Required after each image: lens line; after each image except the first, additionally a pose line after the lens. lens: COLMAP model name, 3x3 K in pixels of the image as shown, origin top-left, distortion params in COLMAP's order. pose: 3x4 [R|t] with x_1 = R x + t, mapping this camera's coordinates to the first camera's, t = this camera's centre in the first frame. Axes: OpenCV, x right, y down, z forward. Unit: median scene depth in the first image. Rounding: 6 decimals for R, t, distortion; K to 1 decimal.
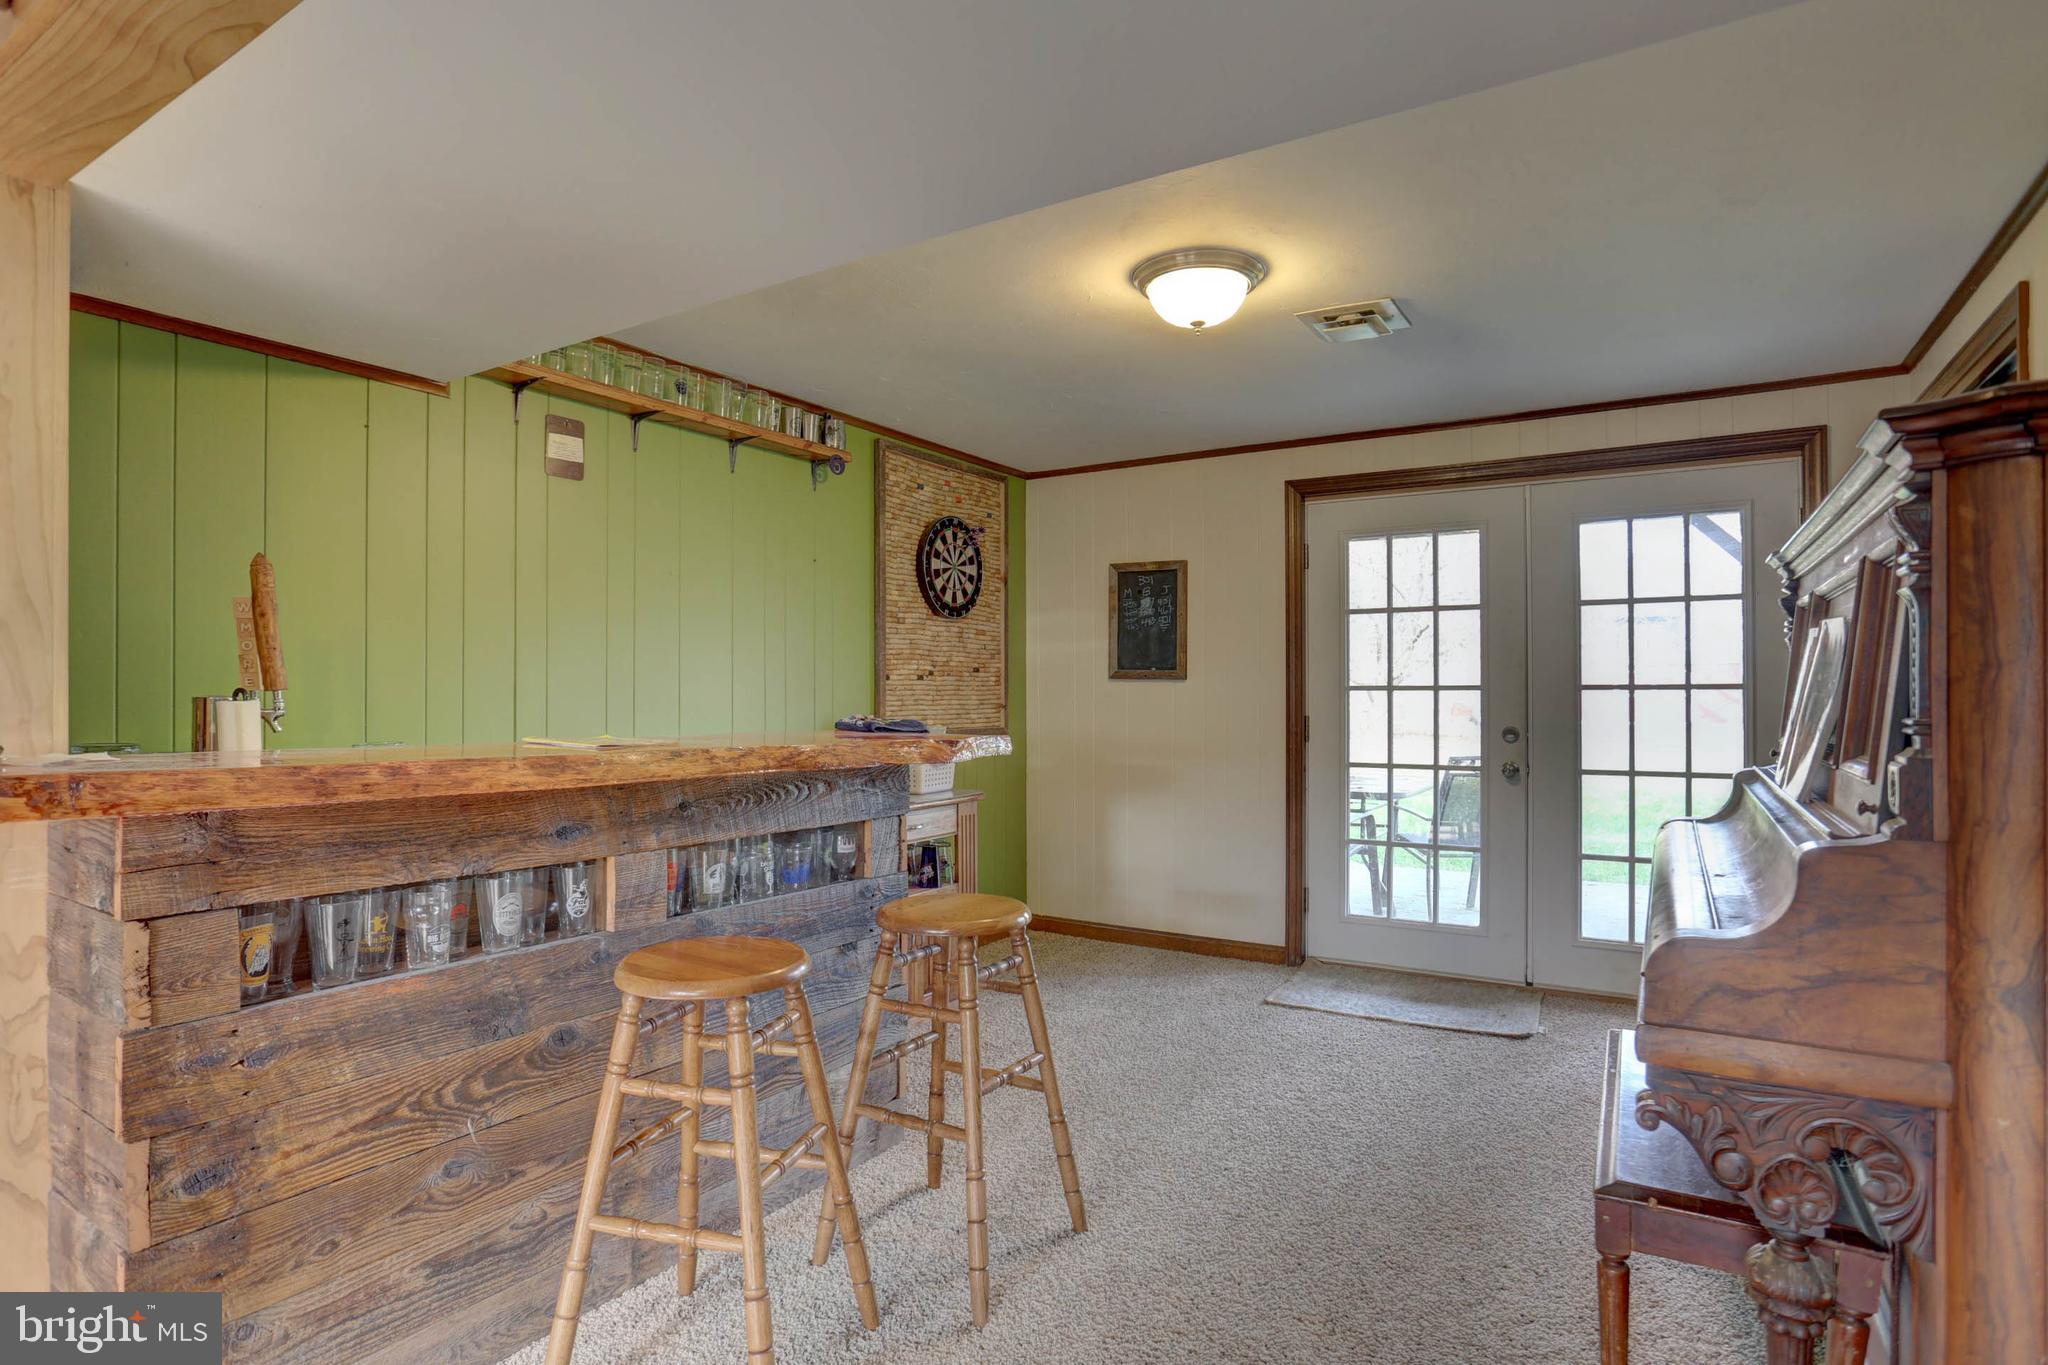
lens RADIAL K [[1042.0, 0, 1028.5], [0, 1042.0, 699.5], [0, 0, 1]] dist [-0.029561, 0.008244]
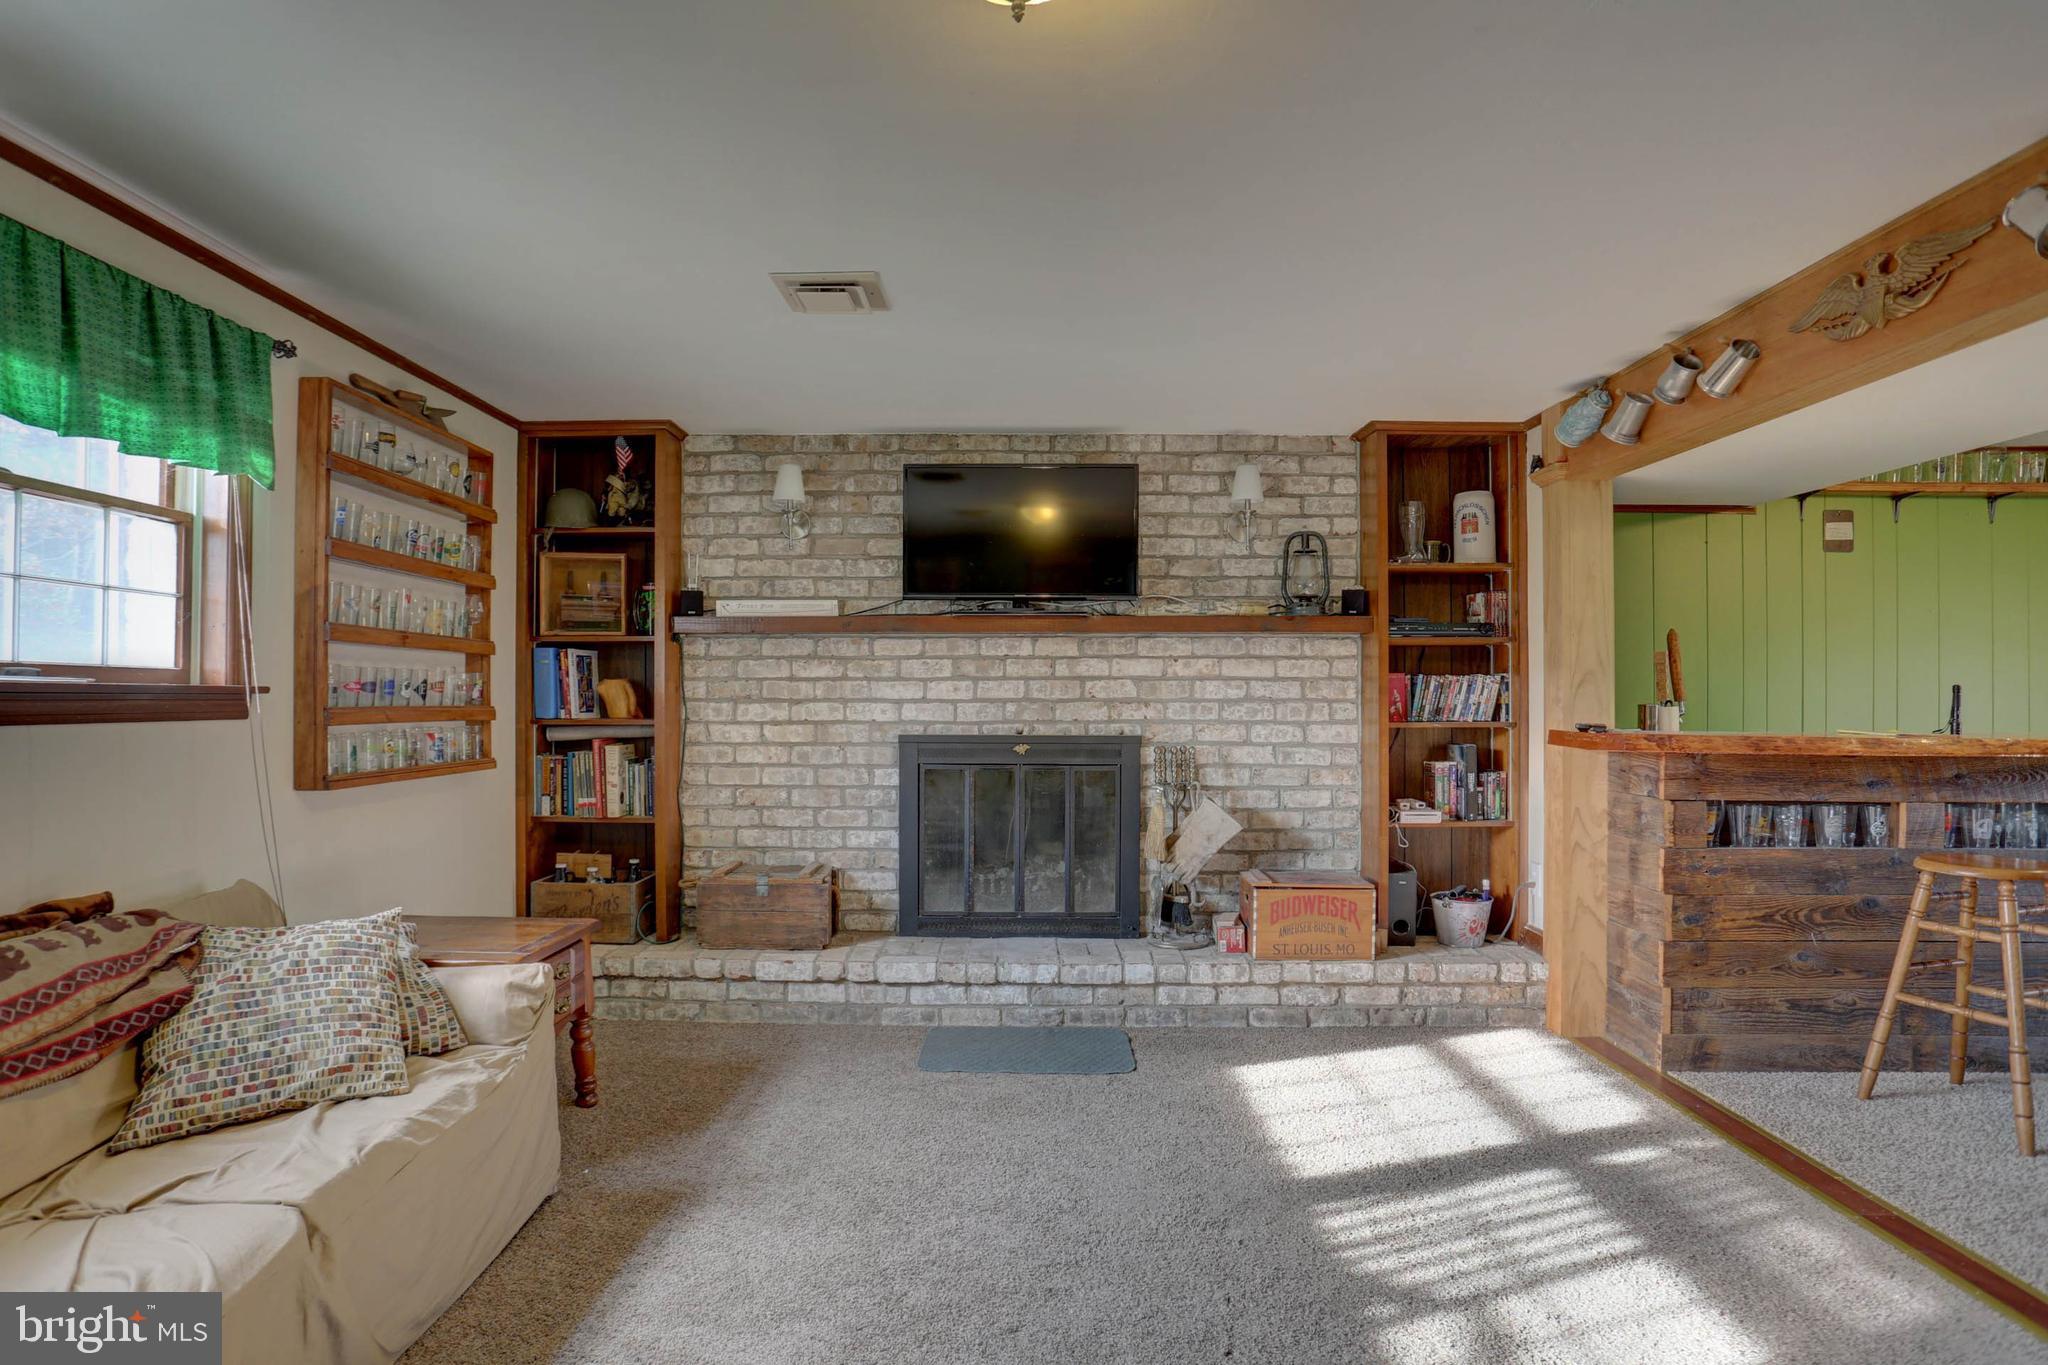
lens RADIAL K [[1047.5, 0, 1007.9], [0, 1047.5, 684.9], [0, 0, 1]] dist [-0.082765, 0.040524]
pose [[0.504279, -0.004225, -0.863531, 0.311403], [-0.014025, 0.999816, -0.013082, 0.004268], [0.863427, 0.018708, 0.504127, -1.233762]]
